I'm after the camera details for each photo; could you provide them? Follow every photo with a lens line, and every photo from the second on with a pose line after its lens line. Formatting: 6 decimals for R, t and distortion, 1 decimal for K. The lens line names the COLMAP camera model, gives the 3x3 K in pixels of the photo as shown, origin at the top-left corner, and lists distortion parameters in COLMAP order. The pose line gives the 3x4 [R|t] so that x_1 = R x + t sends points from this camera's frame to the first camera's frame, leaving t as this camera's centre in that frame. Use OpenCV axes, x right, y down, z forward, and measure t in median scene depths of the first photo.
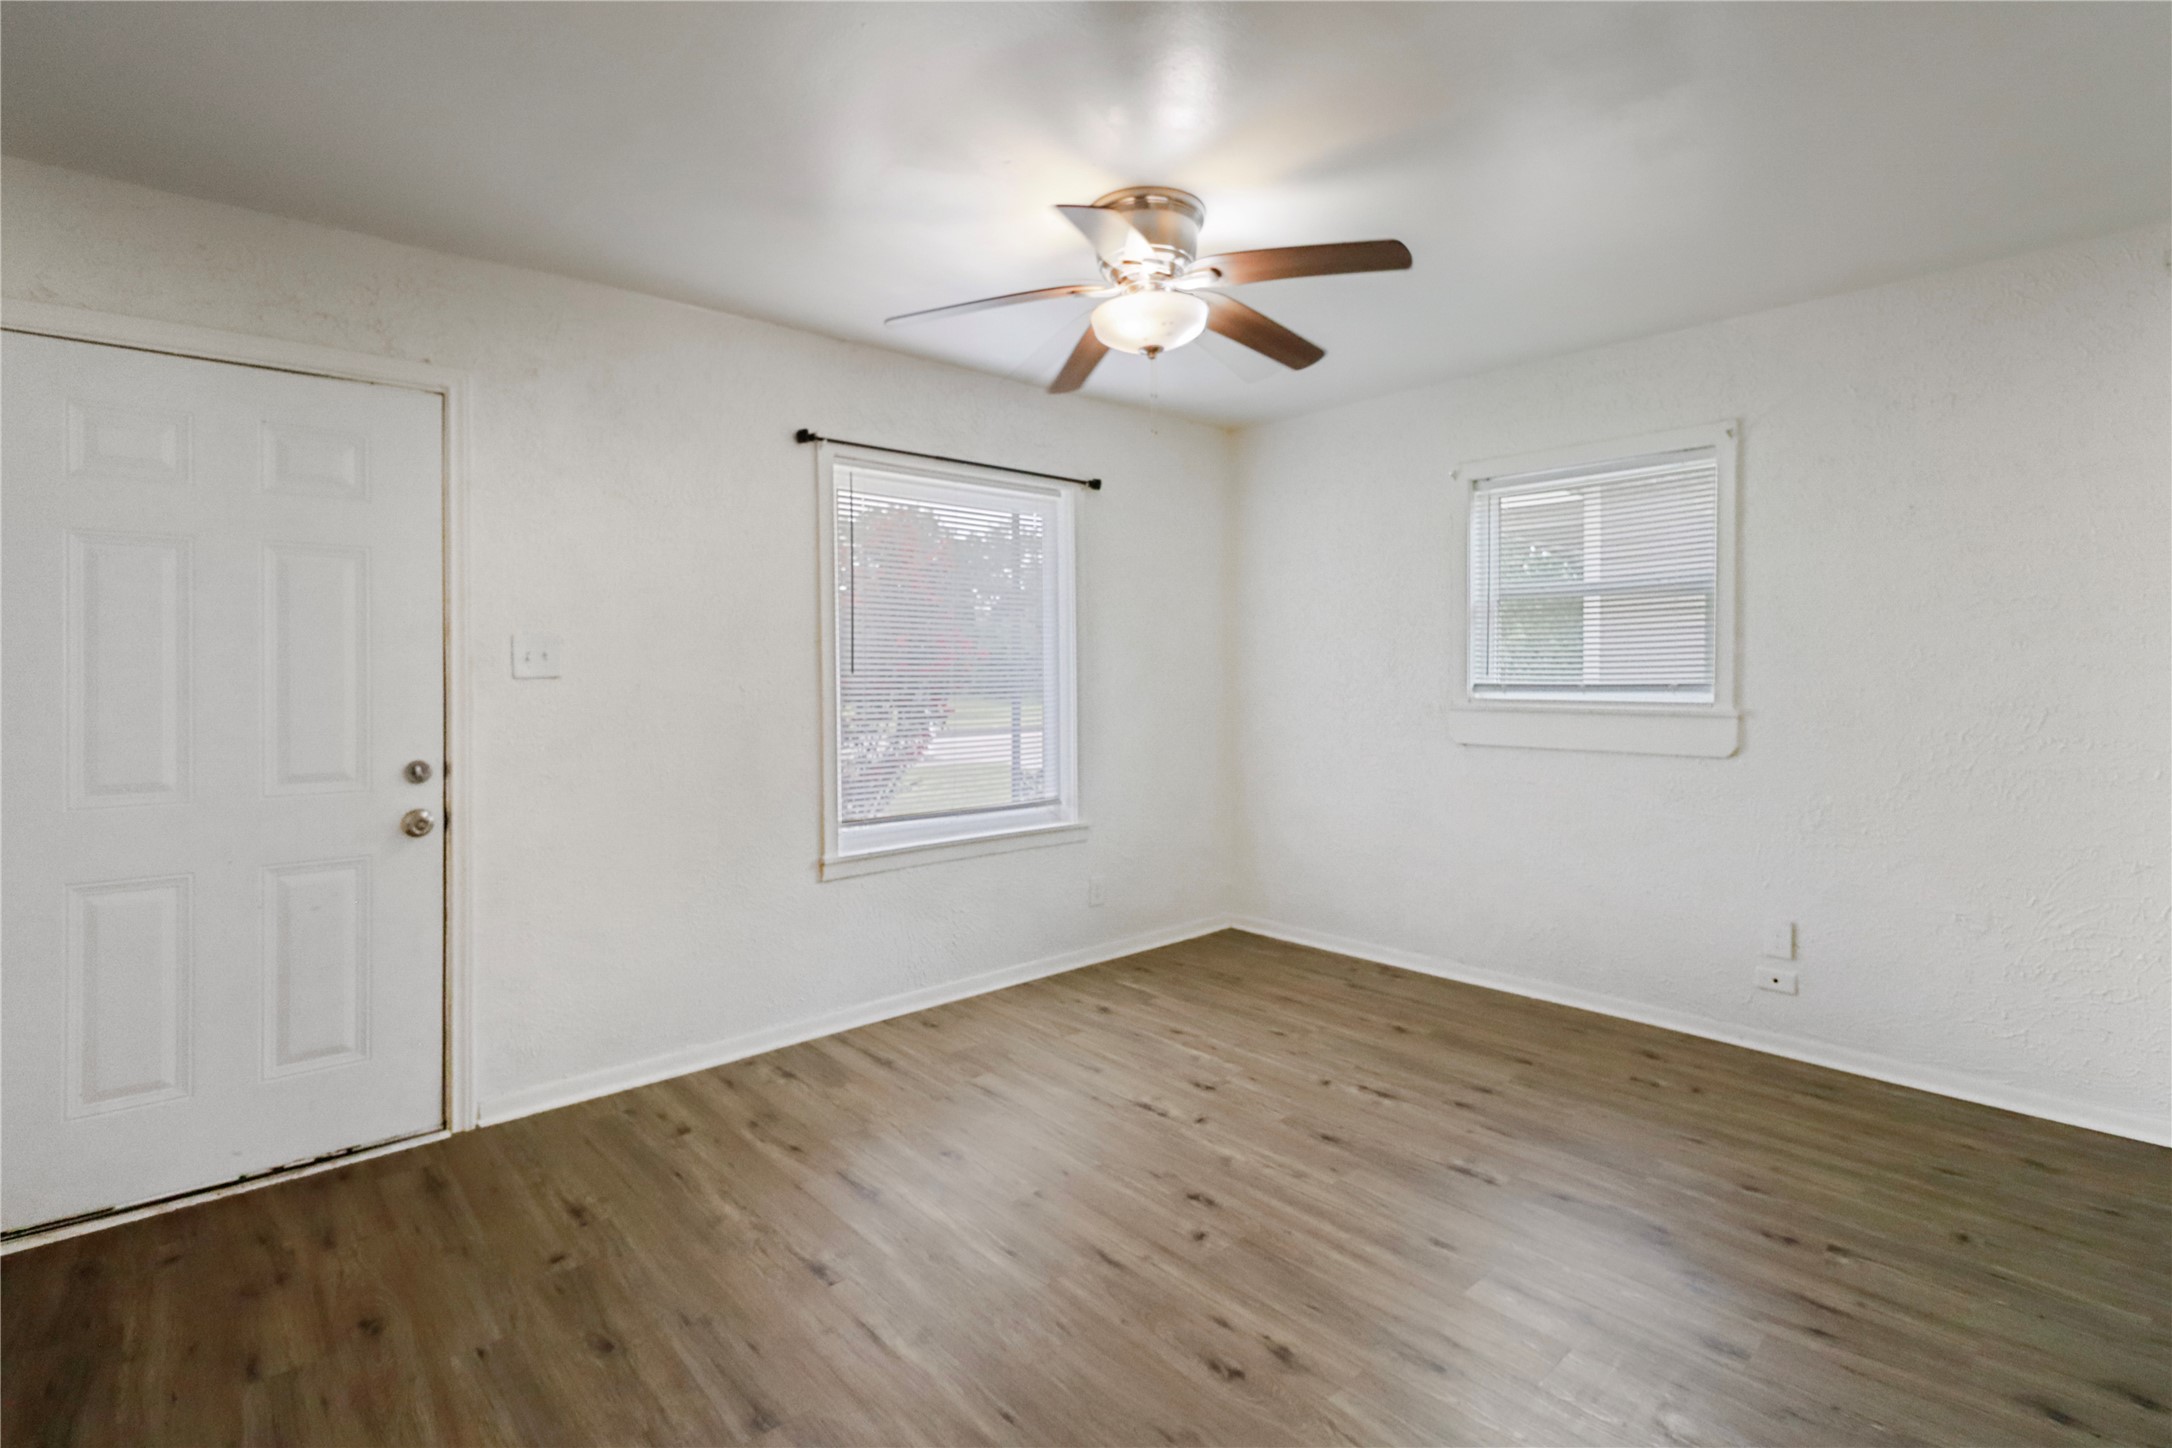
lens RADIAL K [[1048.1, 0, 1148.7], [0, 1048.1, 704.9], [0, 0, 1]] dist [0.003119, -0.004029]
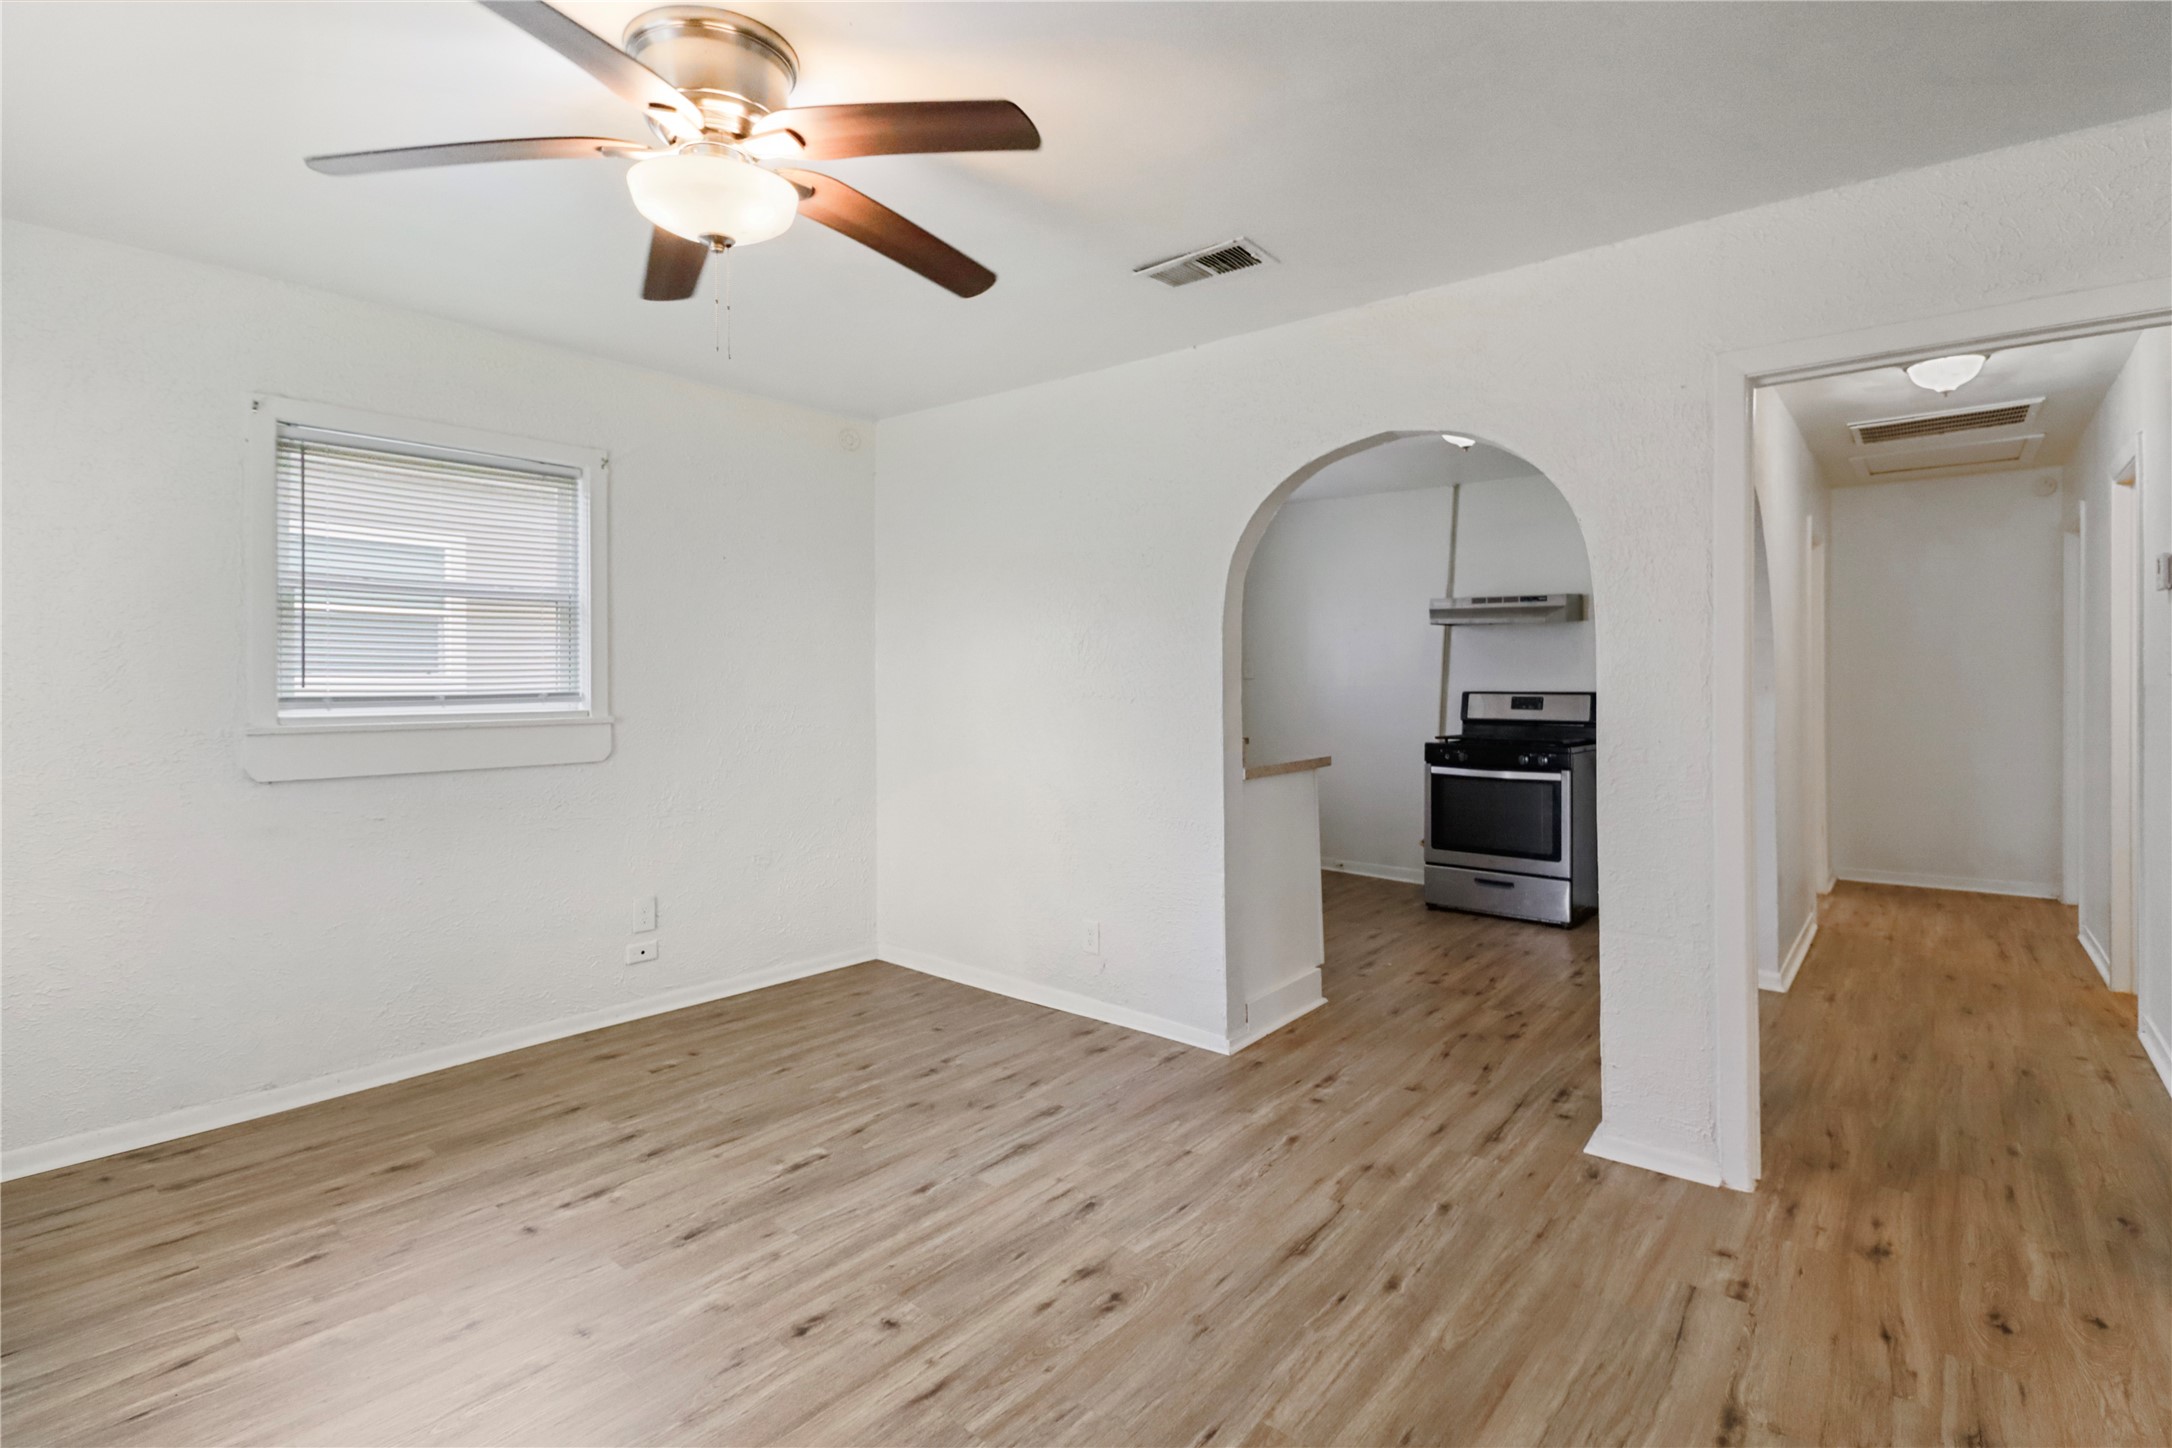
lens RADIAL K [[1048.1, 0, 1079.7], [0, 1048.1, 700.6], [0, 0, 1]] dist [0.003119, -0.004029]
pose [[-0.123112, -0.015354, 0.992274, -0.653138], [0.029675, 0.999376, 0.019145, -0.020780], [-0.991949, 0.031803, -0.122580, 0.732390]]
